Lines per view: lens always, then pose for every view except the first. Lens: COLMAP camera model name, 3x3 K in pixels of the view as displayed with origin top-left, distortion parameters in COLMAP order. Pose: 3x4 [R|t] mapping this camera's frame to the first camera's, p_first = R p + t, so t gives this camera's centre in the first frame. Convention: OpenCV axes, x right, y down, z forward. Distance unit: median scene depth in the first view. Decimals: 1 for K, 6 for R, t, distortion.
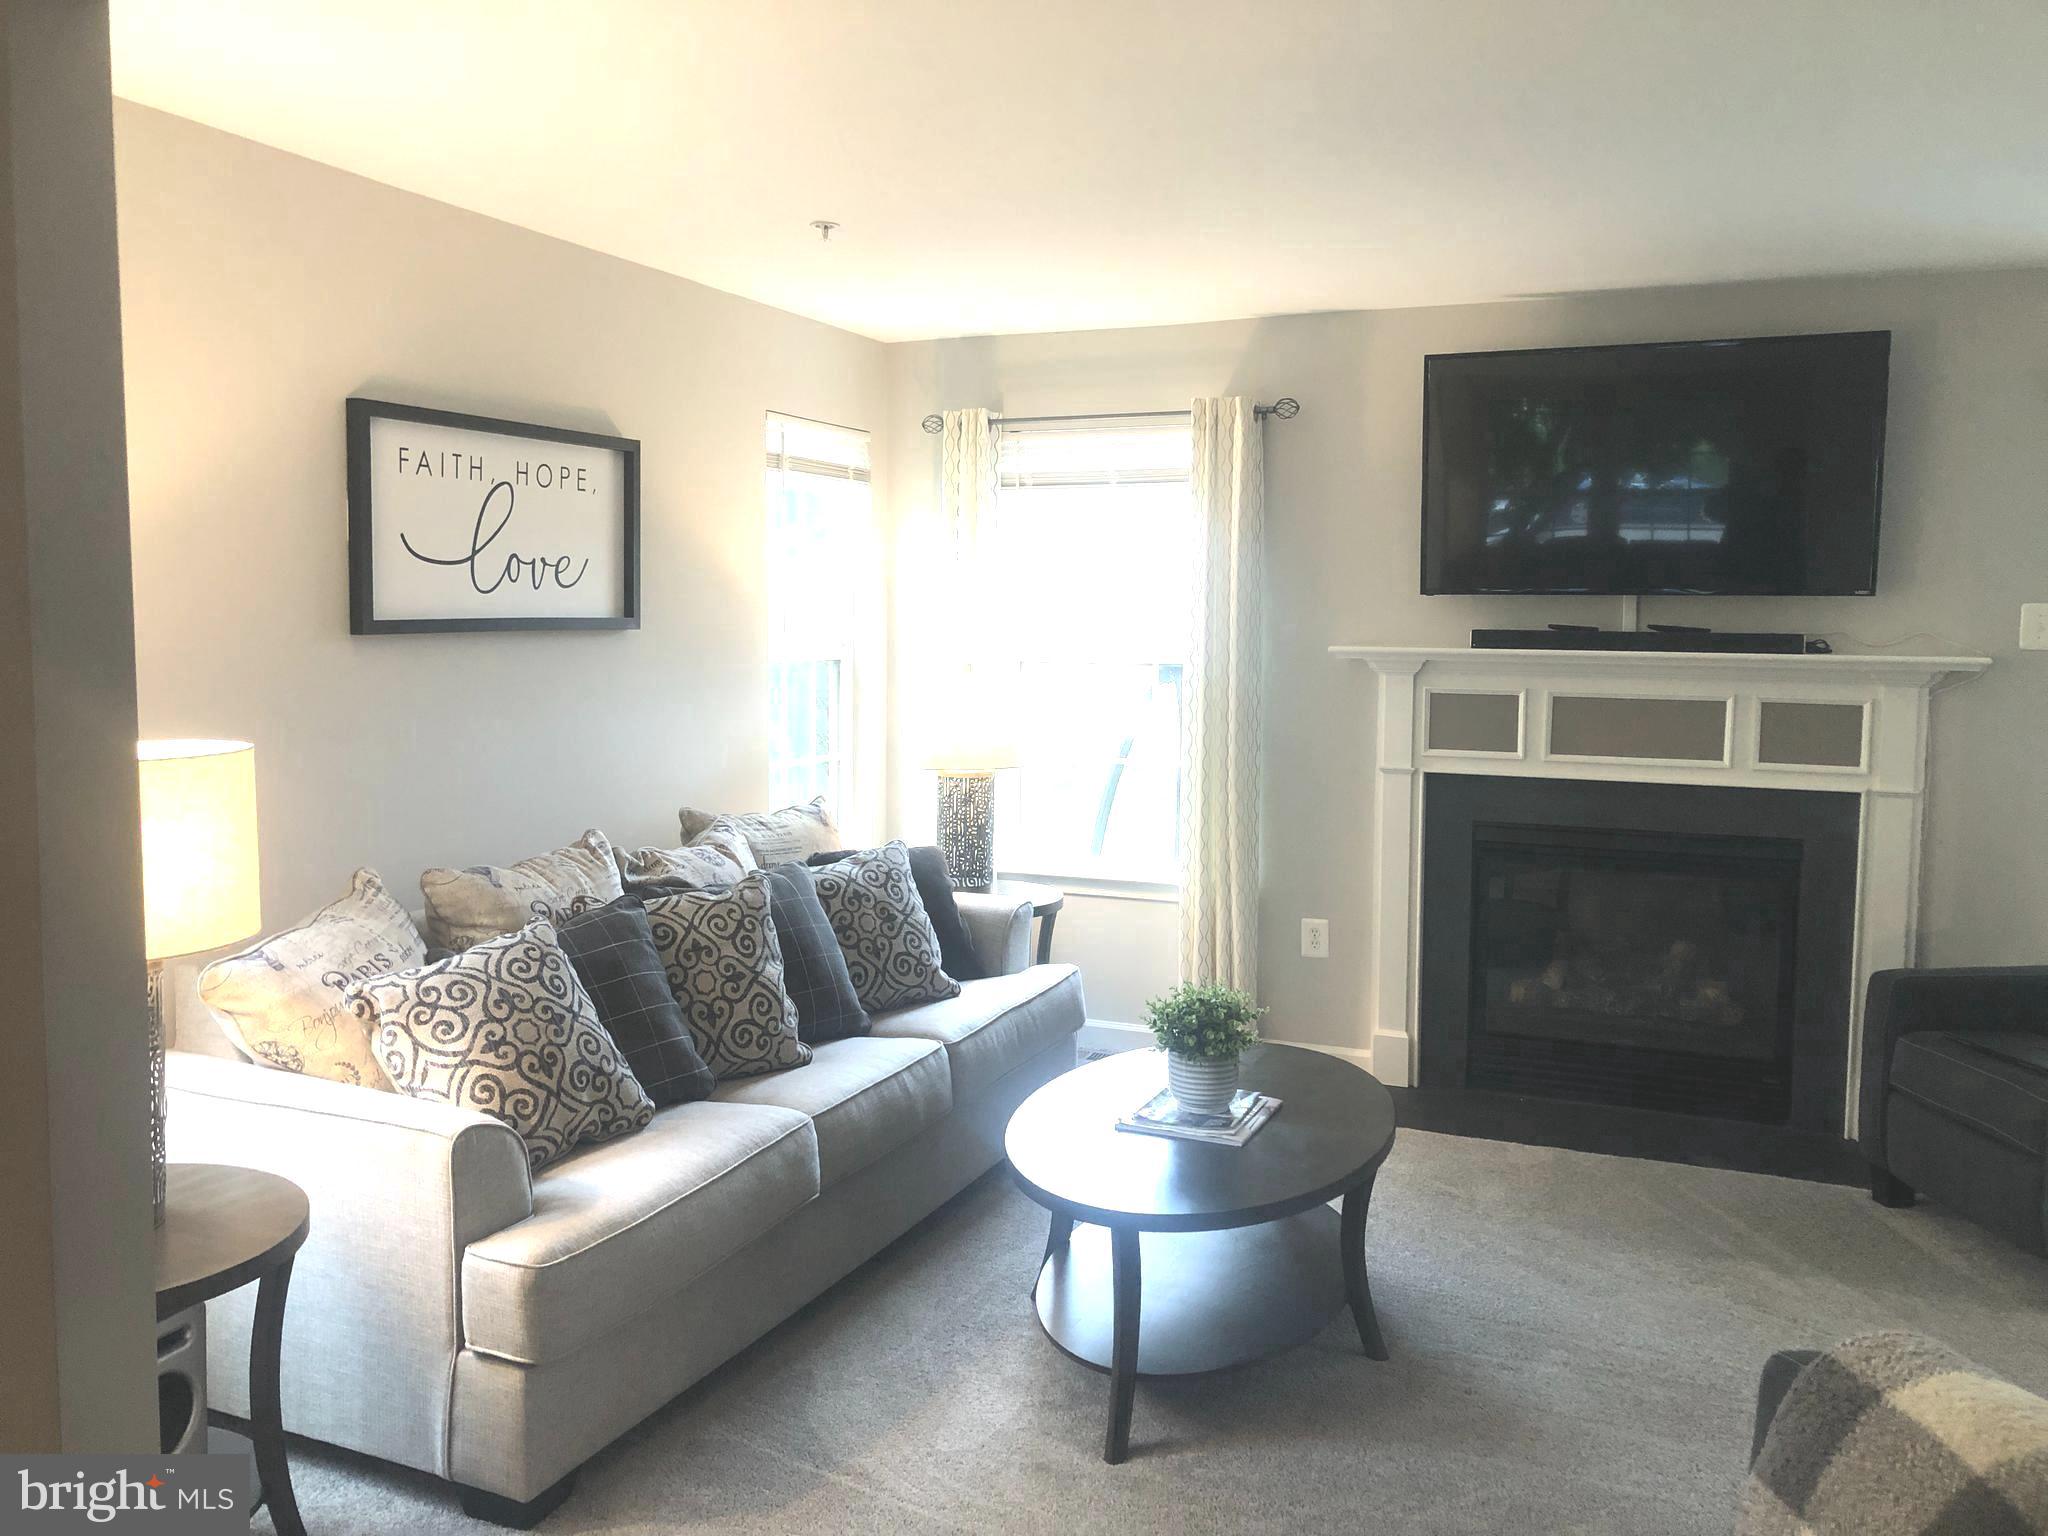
lens RADIAL K [[1683.8, 0, 1016.2], [0, 1683.8, 738.4], [0, 0, 1]] dist [0.013903, 0.001750]
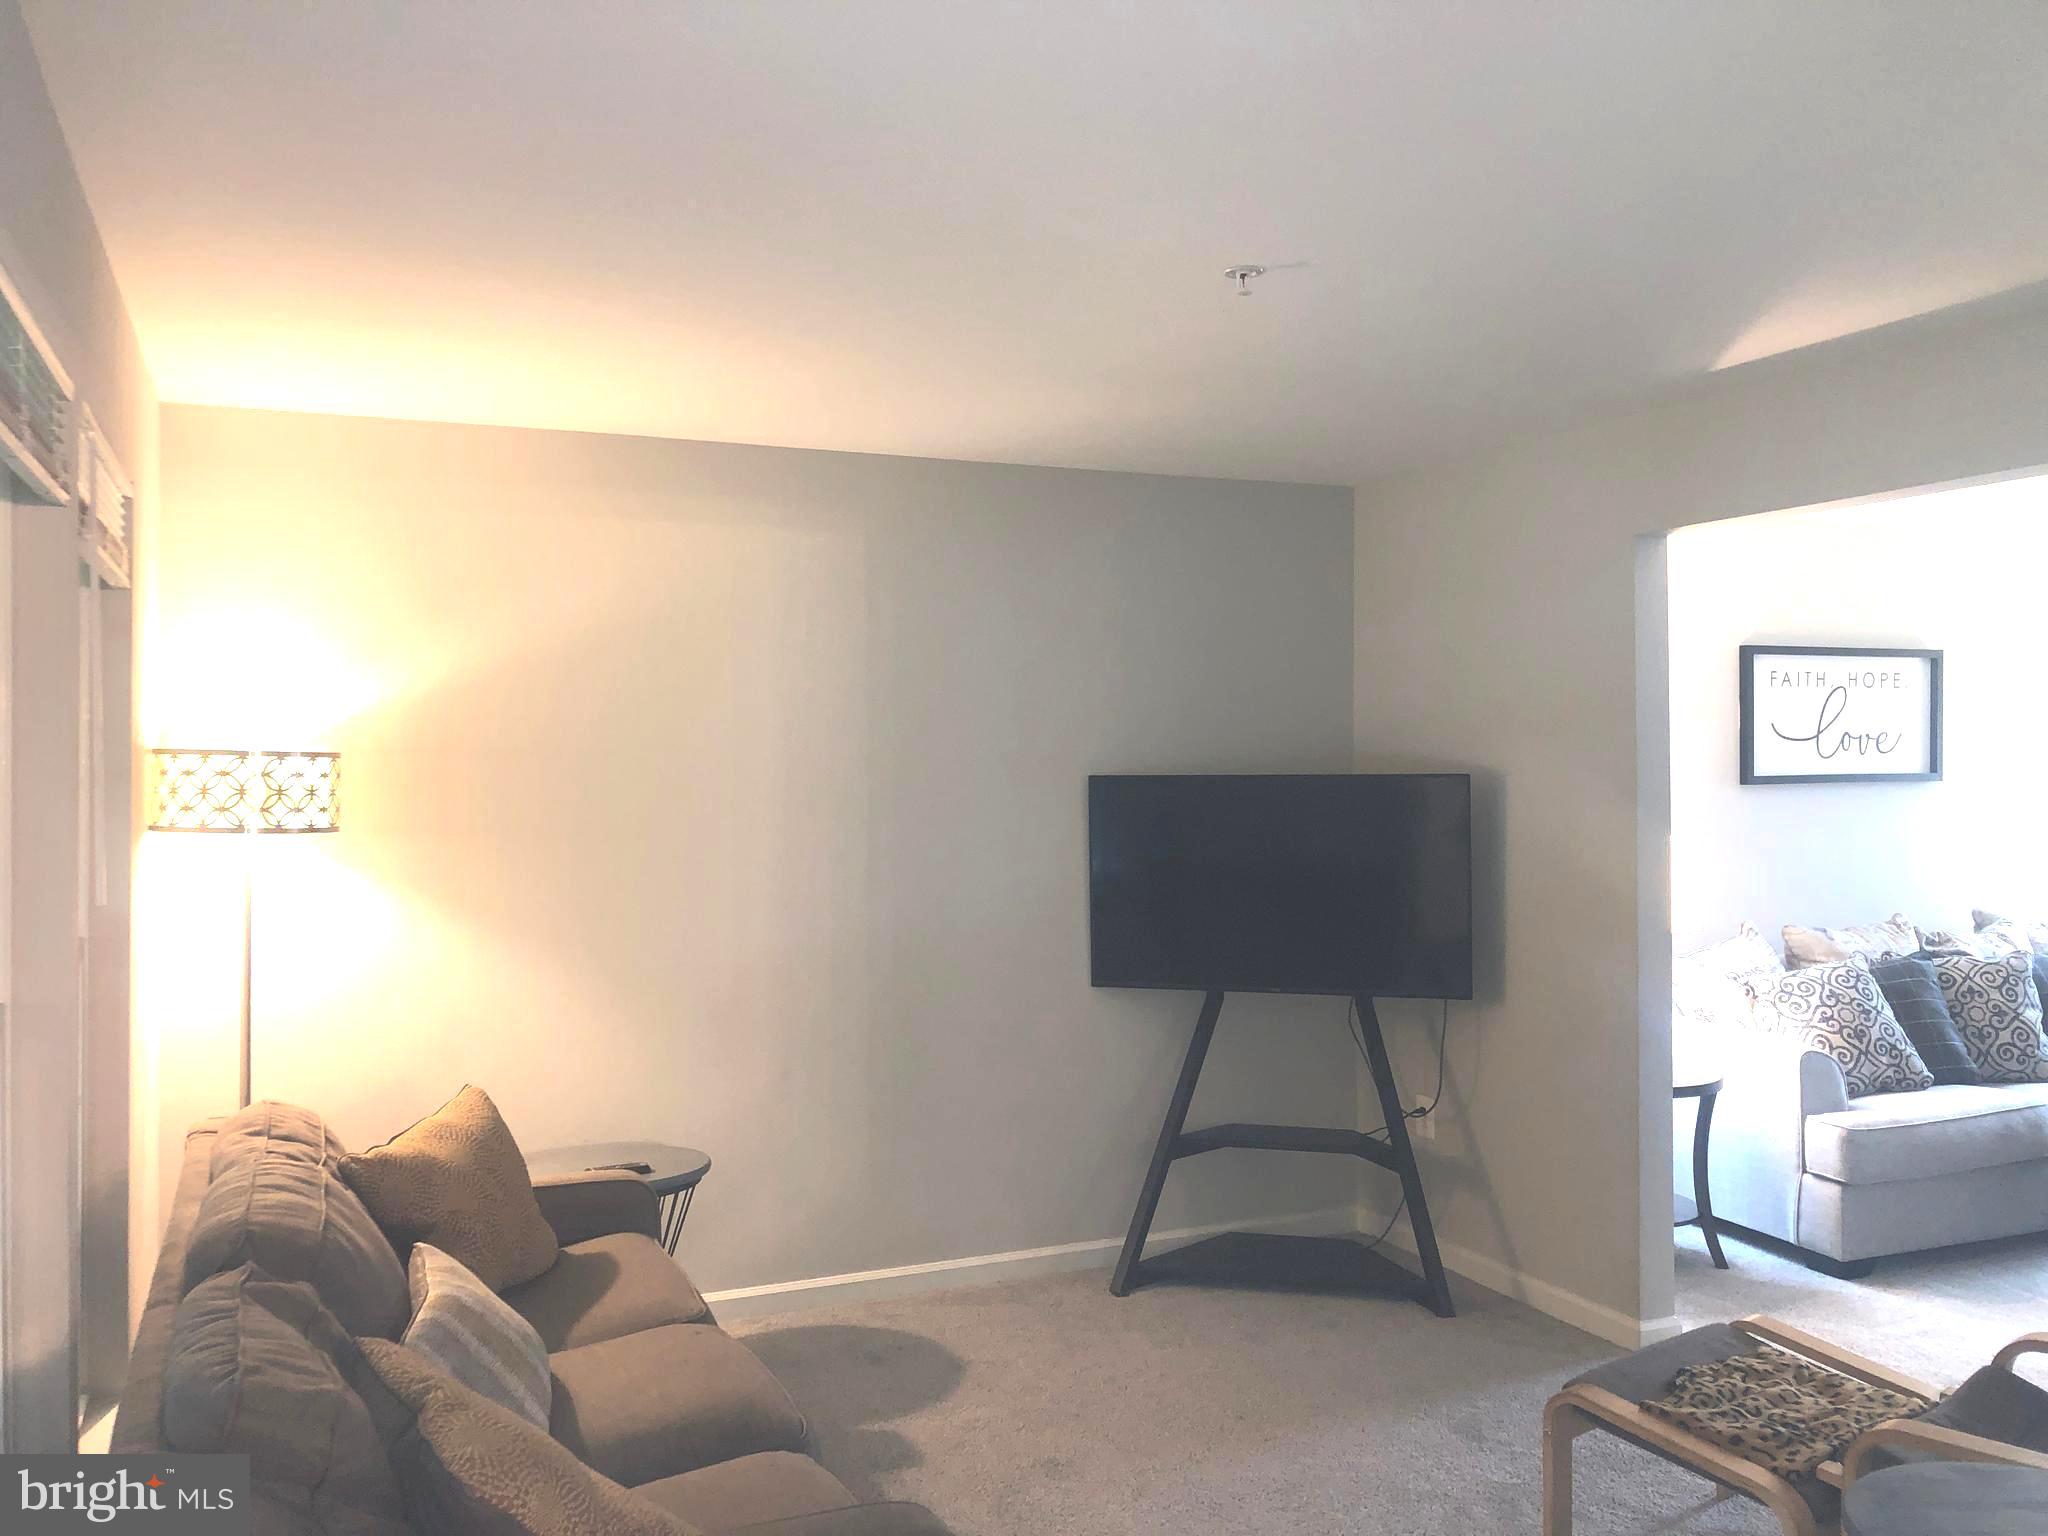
lens RADIAL K [[1683.8, 0, 1016.2], [0, 1683.8, 738.4], [0, 0, 1]] dist [0.013903, 0.001750]
pose [[0.725298, -0.018350, -0.688190, 0.240202], [-0.046508, 0.996055, -0.075576, 0.053514], [0.686862, 0.086822, 0.721583, -0.710560]]
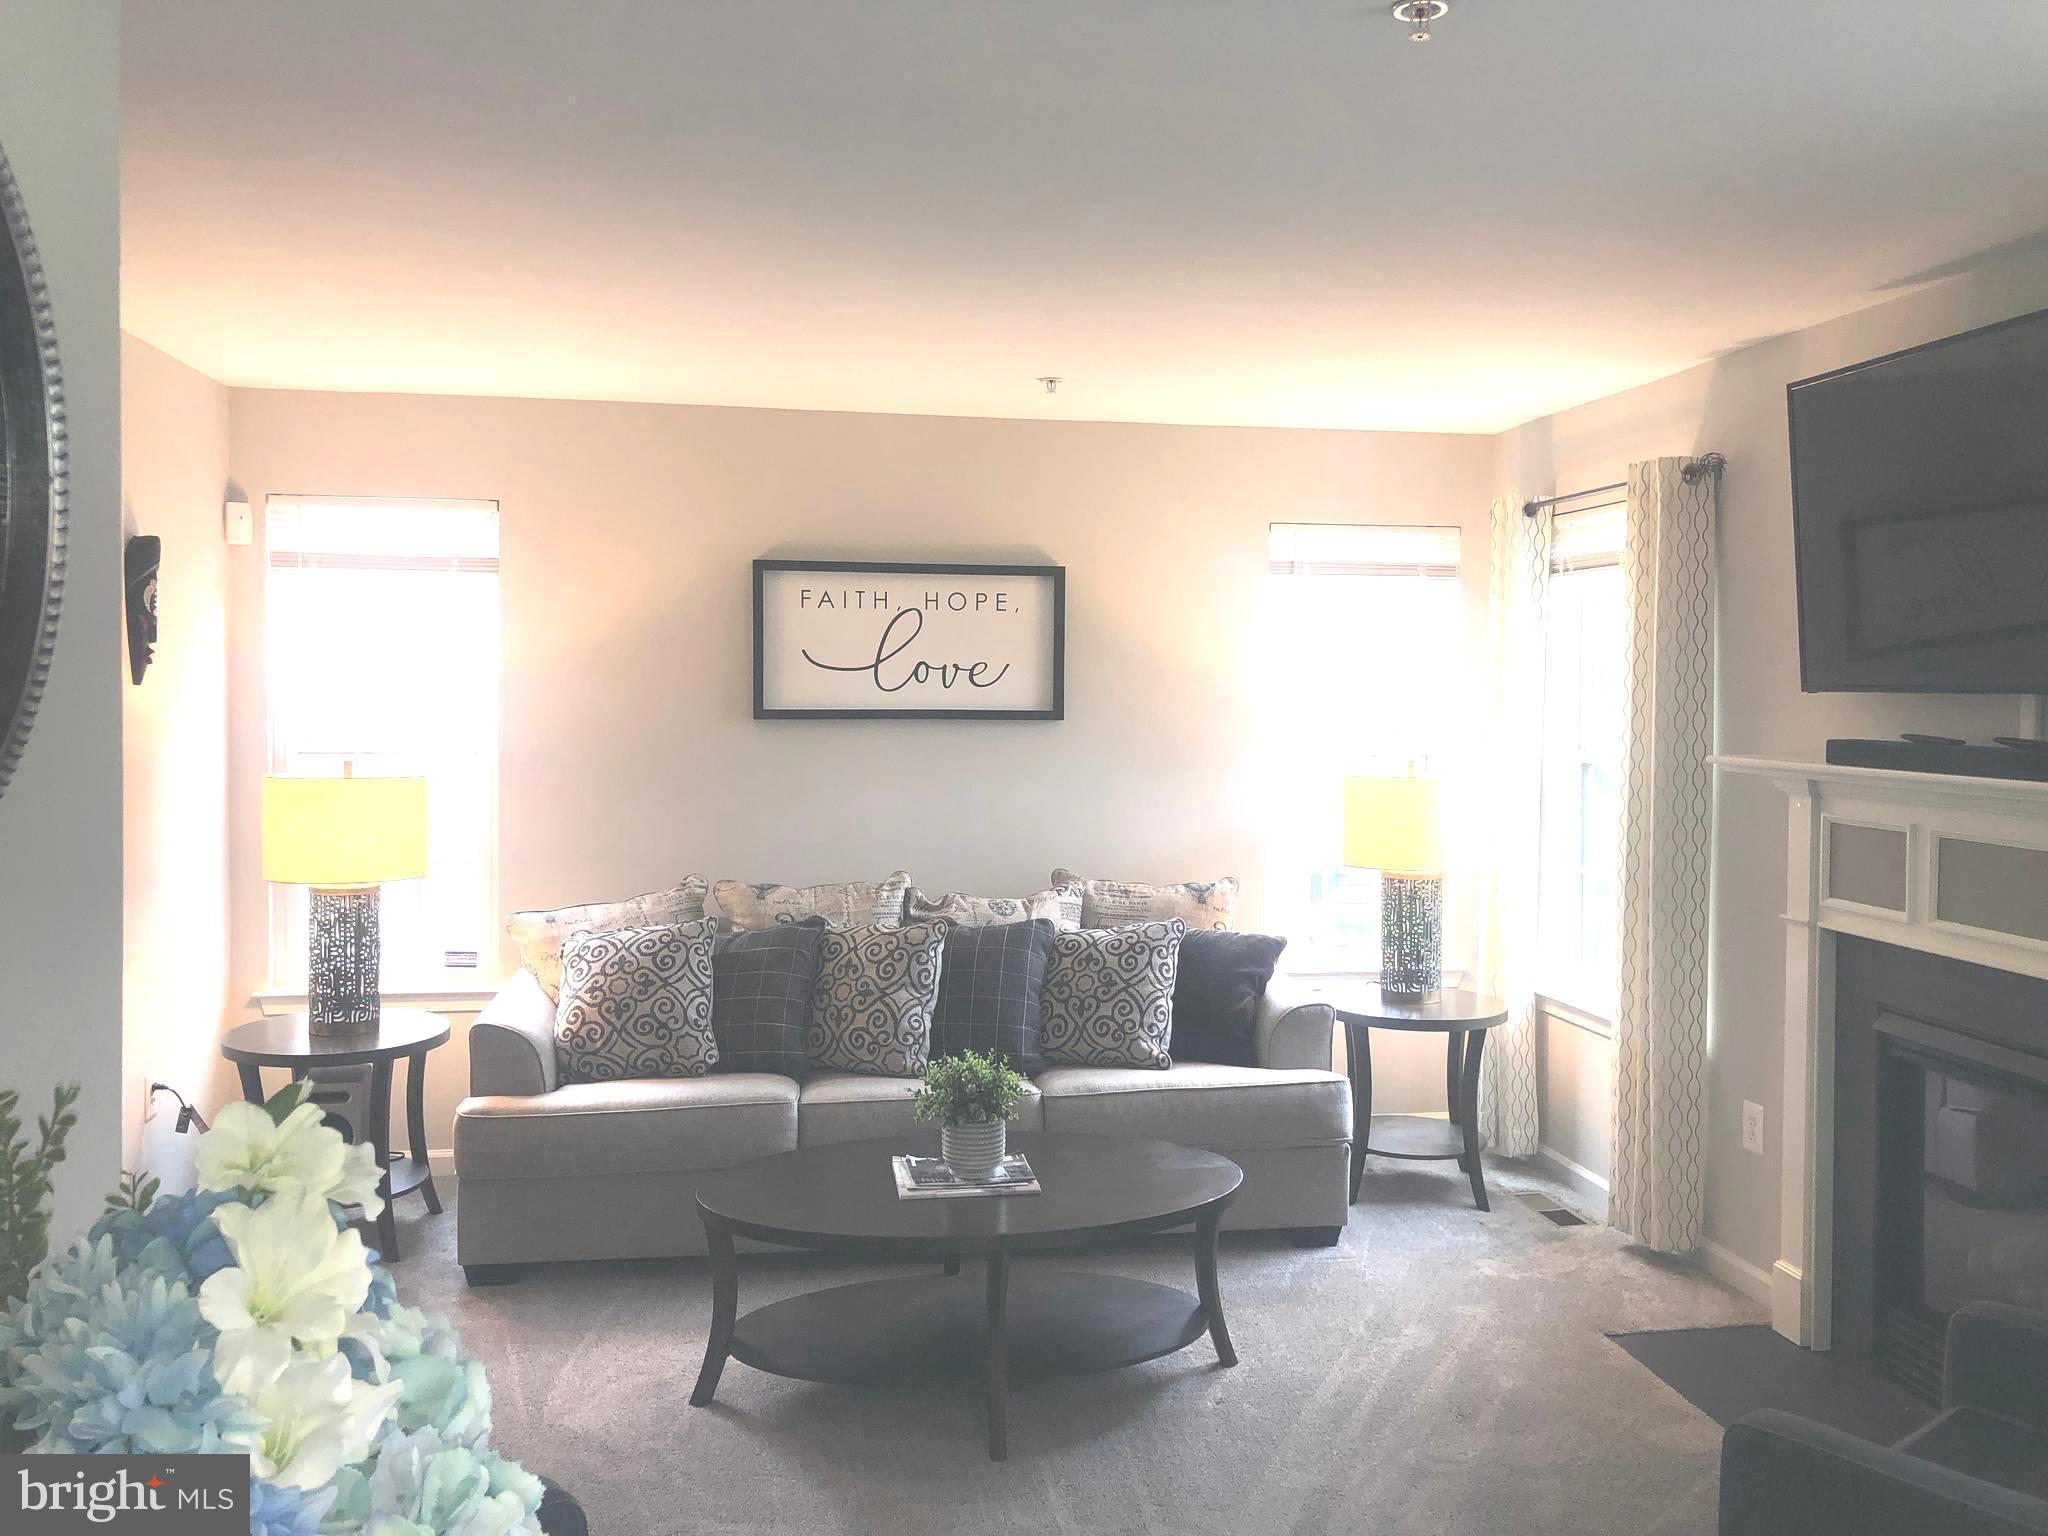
lens RADIAL K [[1630.4, 0, 1026.6], [0, 1630.4, 720.9], [0, 0, 1]] dist [0.032264, -0.000247]
pose [[0.551547, 0.014540, -0.834017, 0.931859], [-0.072702, 0.996881, -0.030700, -0.033620], [0.830970, 0.077567, 0.550883, 0.415134]]
